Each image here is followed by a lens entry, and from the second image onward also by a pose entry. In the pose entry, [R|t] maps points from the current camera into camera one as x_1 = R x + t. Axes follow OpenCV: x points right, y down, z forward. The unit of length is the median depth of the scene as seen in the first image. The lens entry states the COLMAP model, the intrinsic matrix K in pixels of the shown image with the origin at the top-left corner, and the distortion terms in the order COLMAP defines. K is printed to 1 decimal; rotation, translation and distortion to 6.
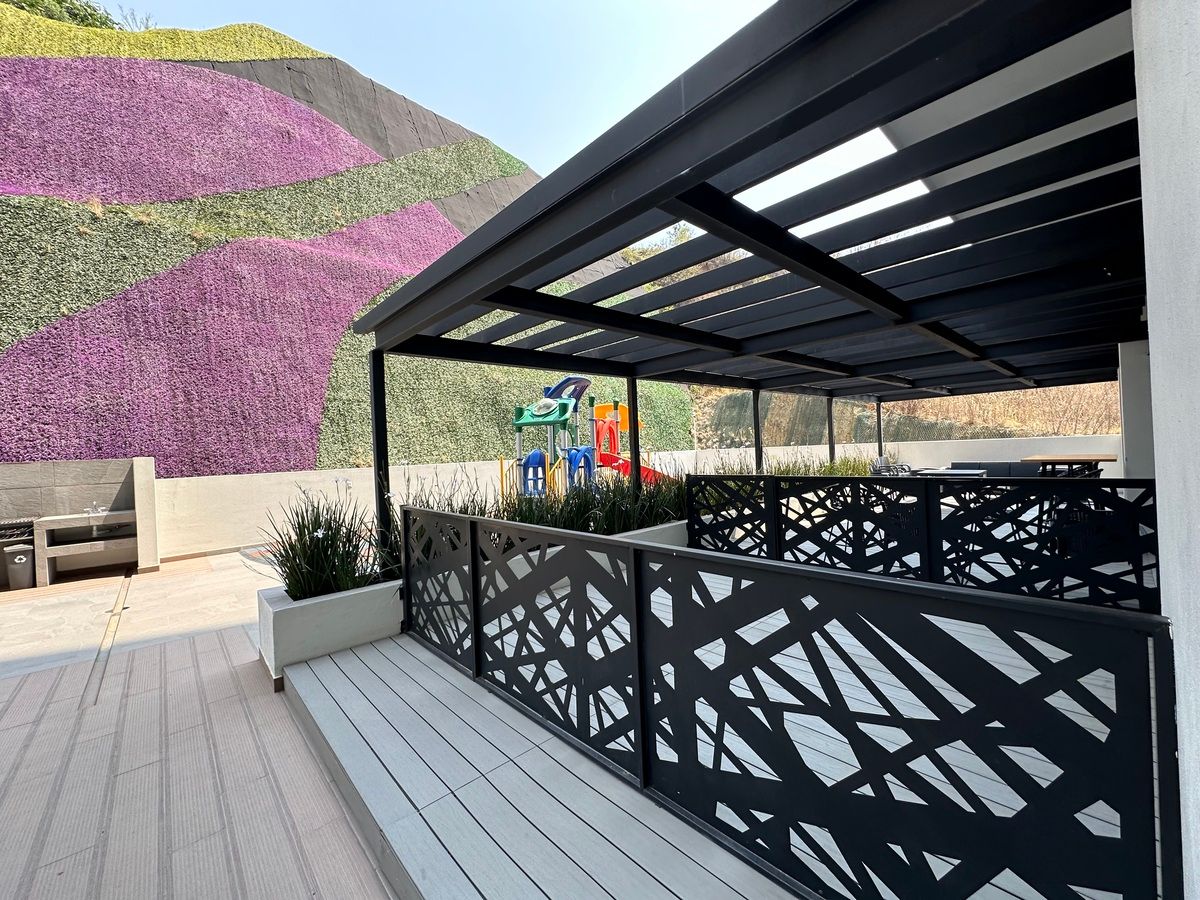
lens RADIAL K [[477.8, 0, 599.0], [0, 477.8, 449.0], [0, 0, 1]] dist [-0.005286, -0.000037]
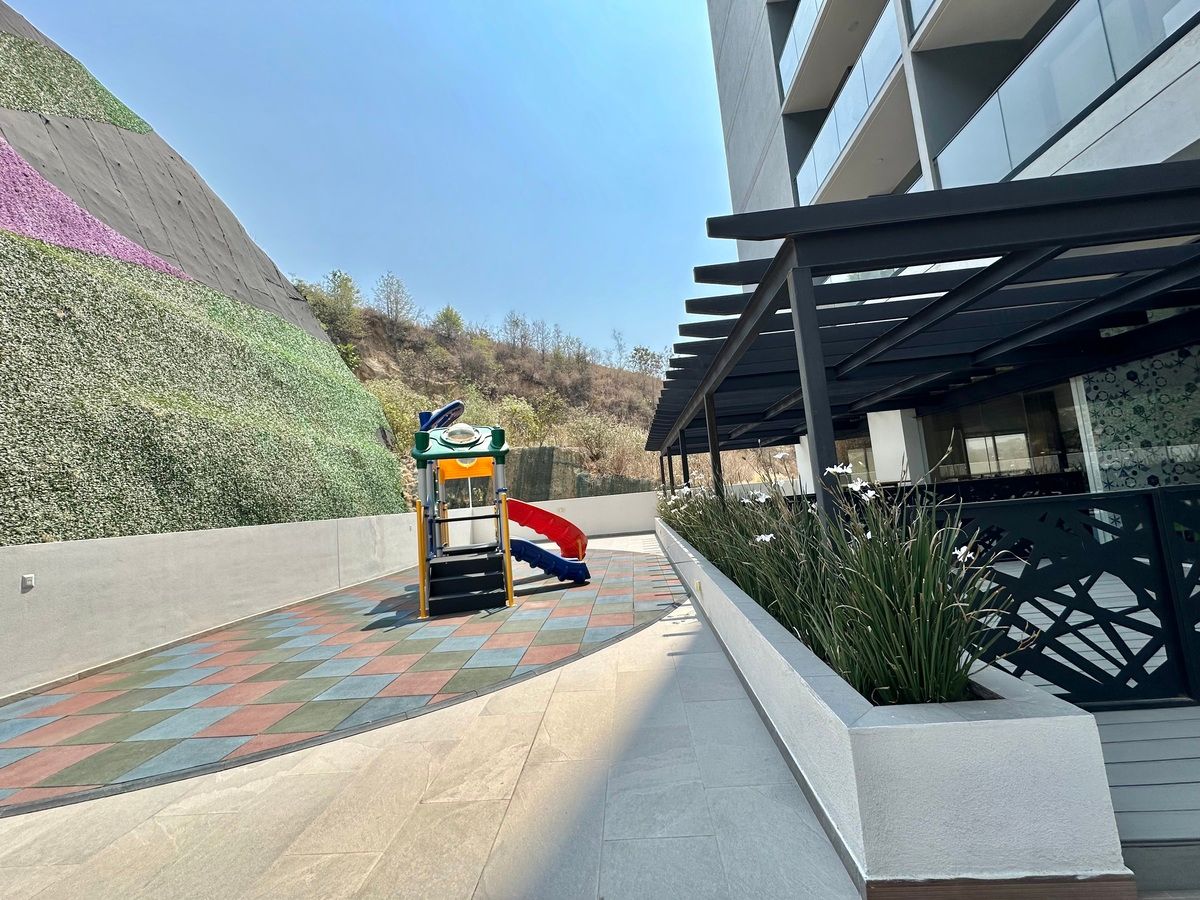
lens RADIAL K [[477.8, 0, 599.1], [0, 477.8, 450.8], [0, 0, 1]] dist [-0.005286, -0.000037]
pose [[0.725718, 0.047371, 0.686359, -0.234228], [0.053846, 0.990656, -0.125306, 0.020747], [-0.685881, 0.127894, 0.716387, 0.167926]]
